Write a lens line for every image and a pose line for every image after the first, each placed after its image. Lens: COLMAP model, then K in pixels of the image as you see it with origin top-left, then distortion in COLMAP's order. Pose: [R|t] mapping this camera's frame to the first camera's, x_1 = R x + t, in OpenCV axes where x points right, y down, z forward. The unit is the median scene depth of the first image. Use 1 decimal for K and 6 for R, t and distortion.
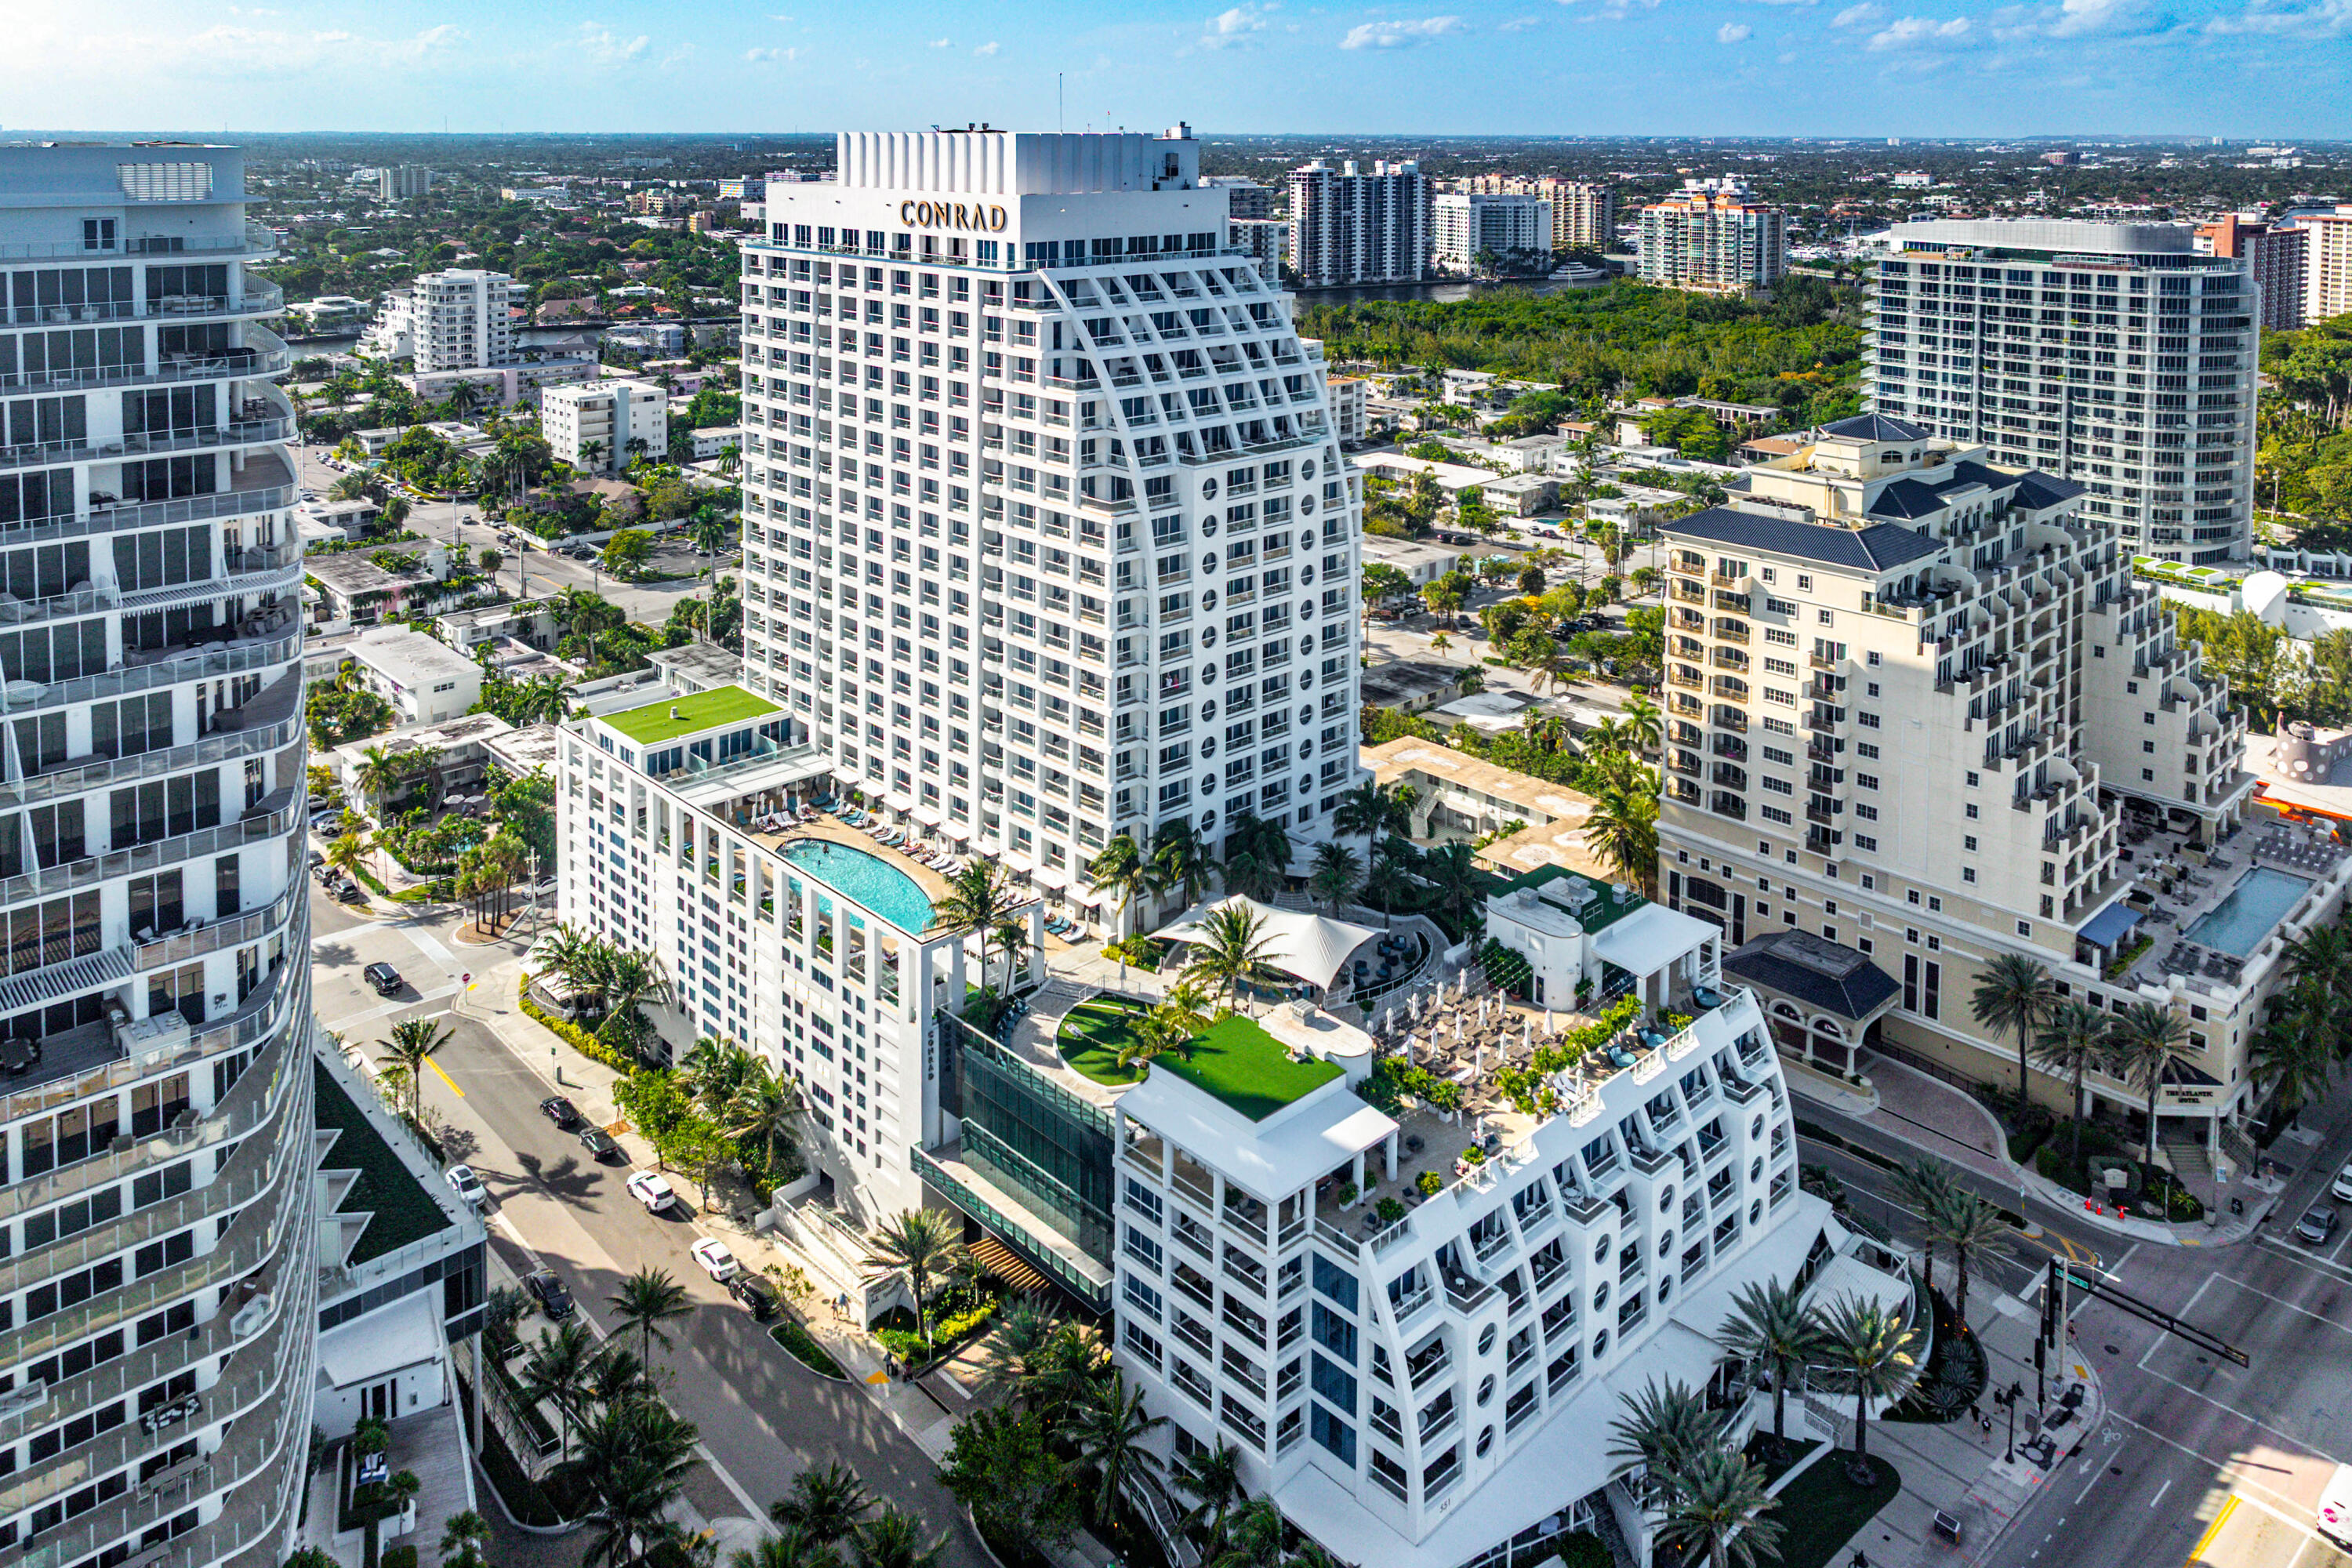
lens RADIAL K [[1723.9, 0, 1167.9], [0, 1723.9, 260.0], [0, 0, 1]] dist [-0.010601, 0.001989]
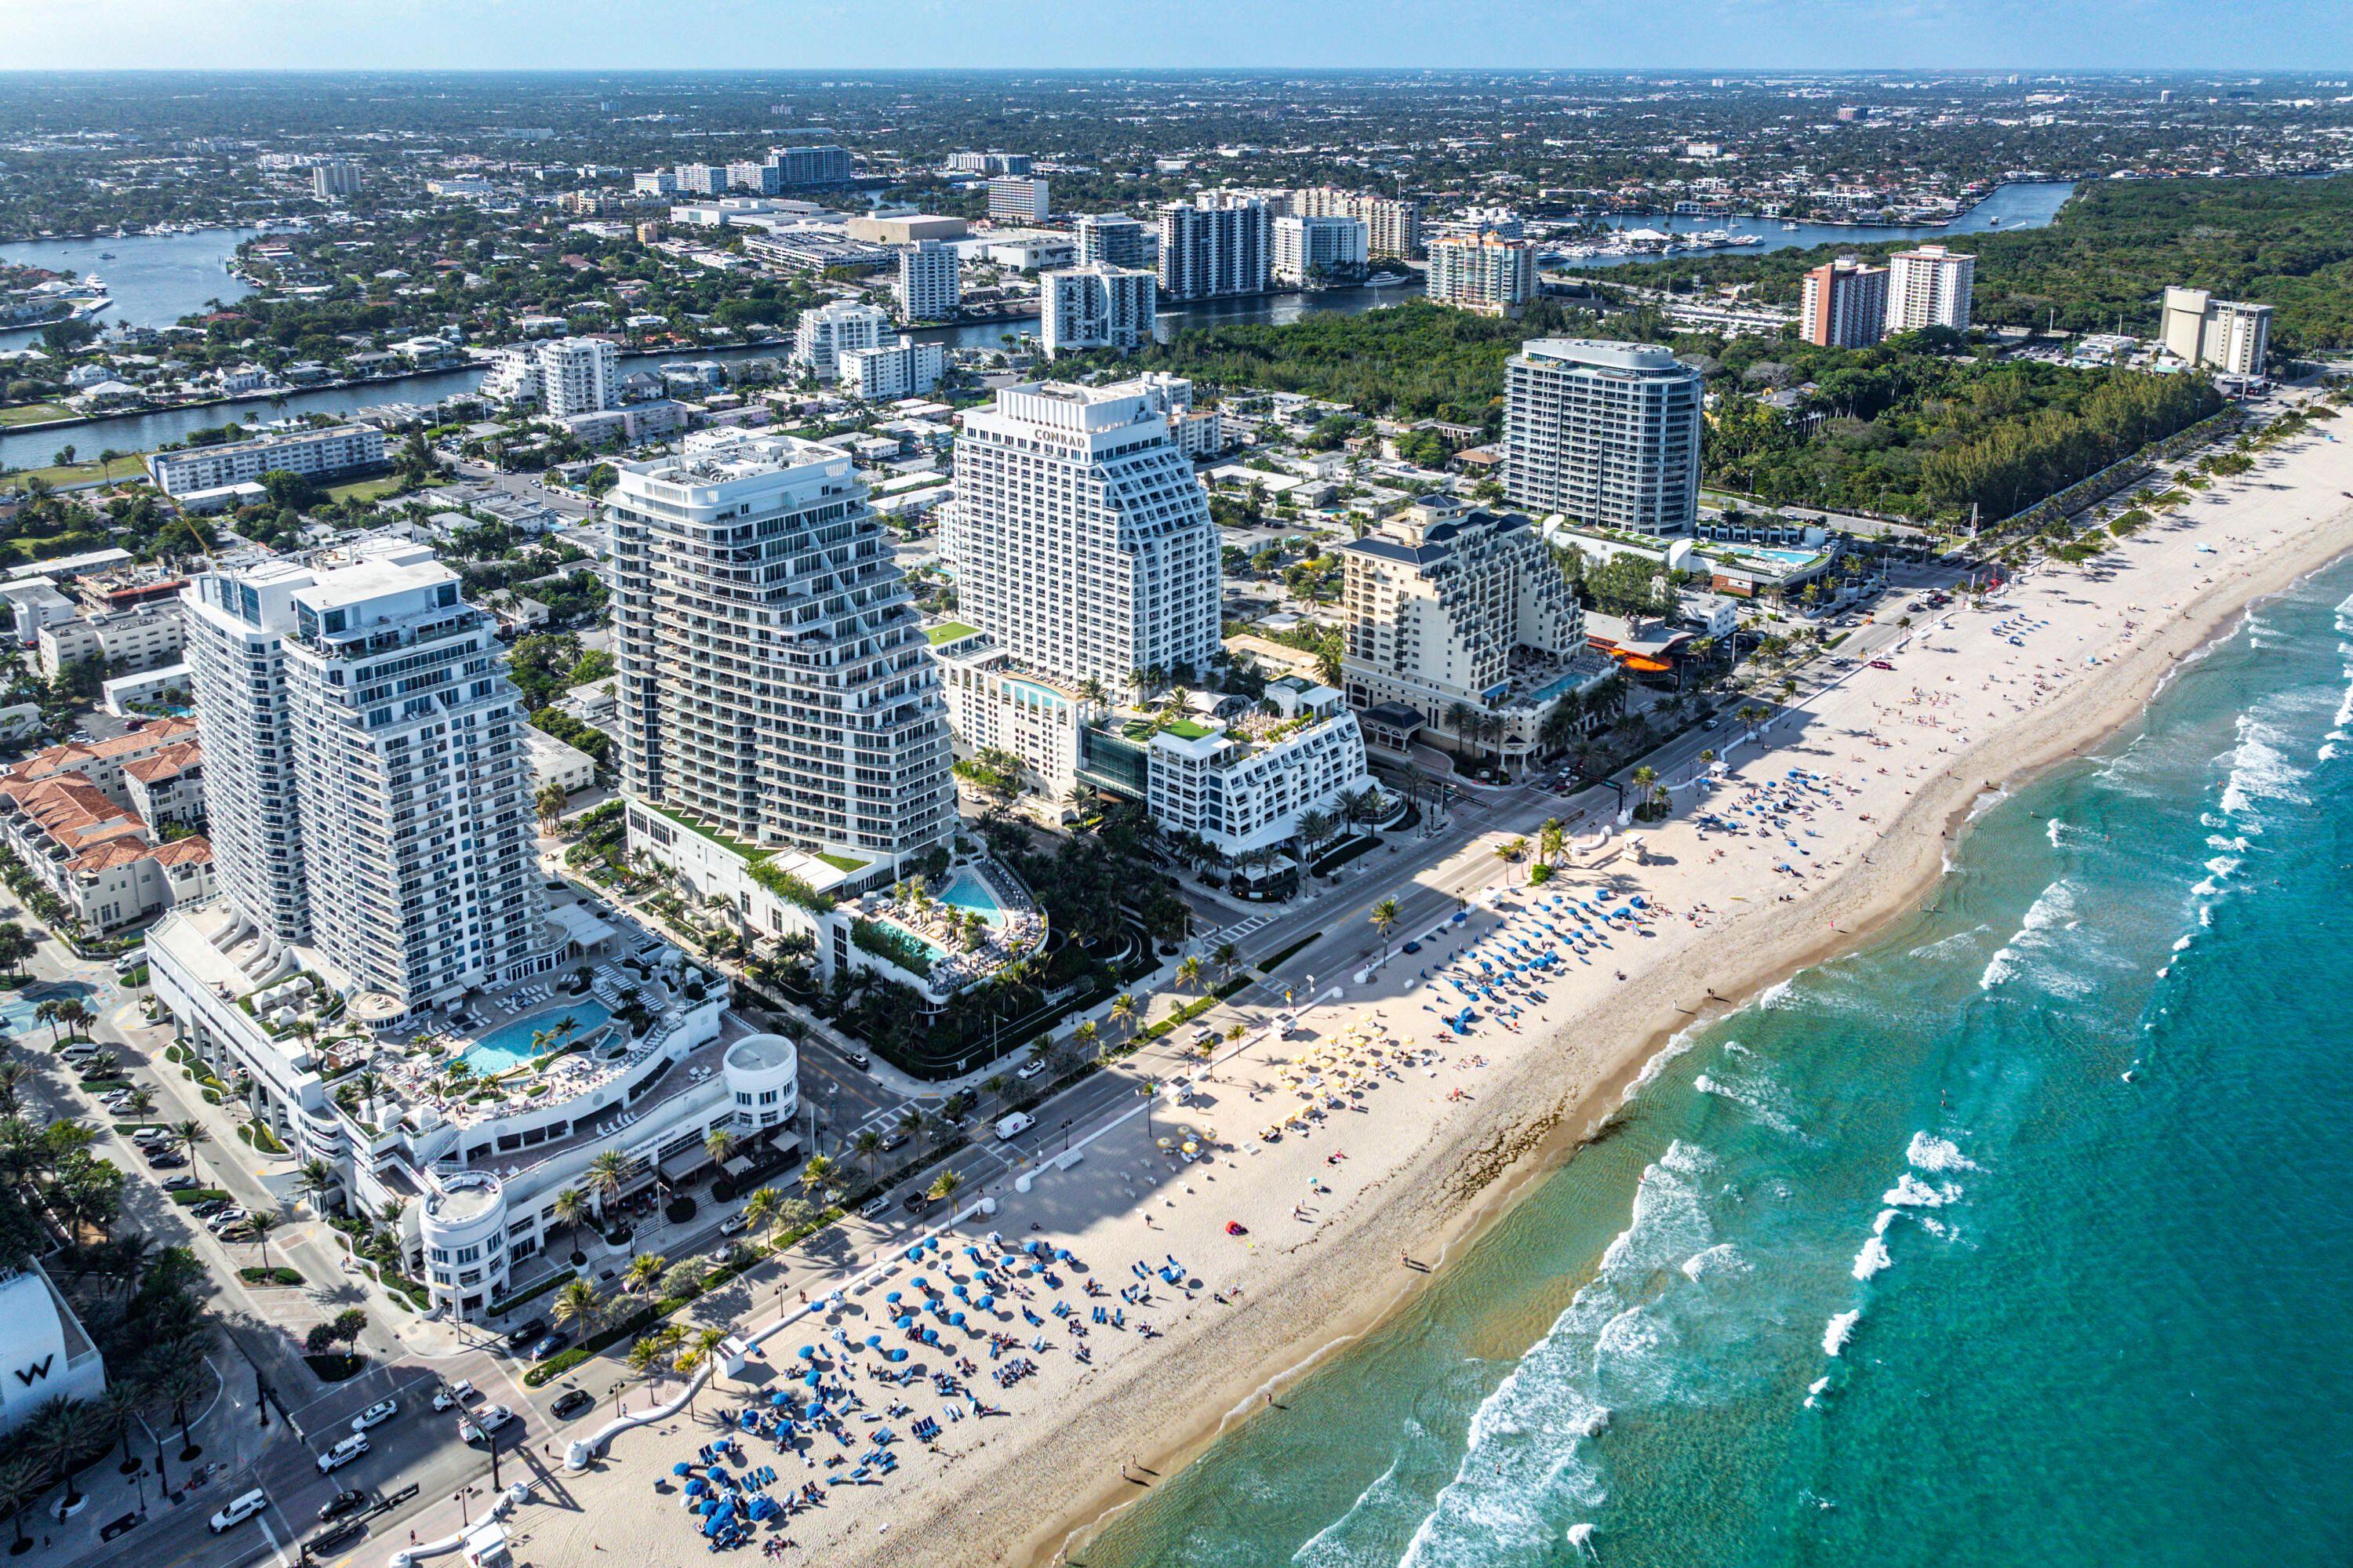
lens RADIAL K [[1685.9, 0, 1157.7], [0, 1685.9, 563.9], [0, 0, 1]] dist [-0.008236, 0.000883]
pose [[0.996780, -0.028690, 0.074881, -0.161701], [0.011804, 0.976130, 0.216866, -0.357088], [-0.079316, -0.215283, 0.973325, -1.367148]]
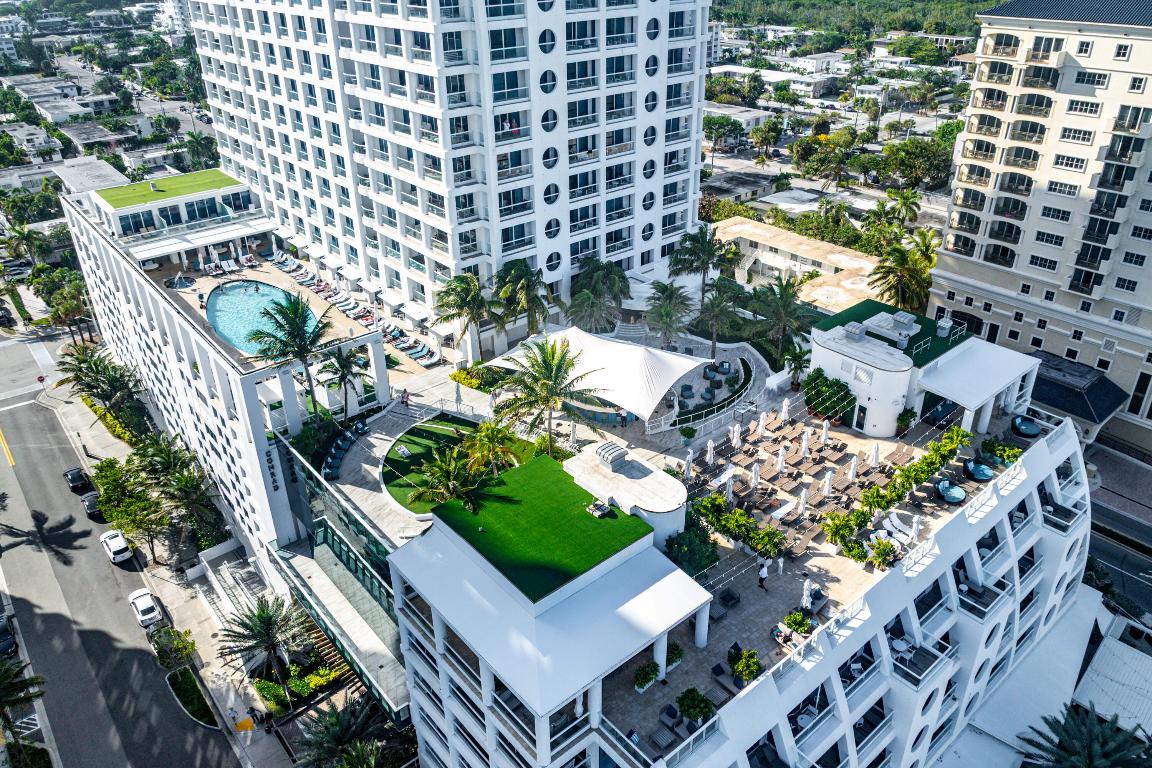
lens RADIAL K [[805.0, 0, 583.3], [0, 805.0, 375.0], [0, 0, 1]] dist [-0.016503, -0.001907]
pose [[0.998914, 0.005109, -0.046301, 0.057884], [0.014624, 0.909321, 0.415838, 0.157142], [0.044227, -0.416064, 0.908259, 0.445423]]
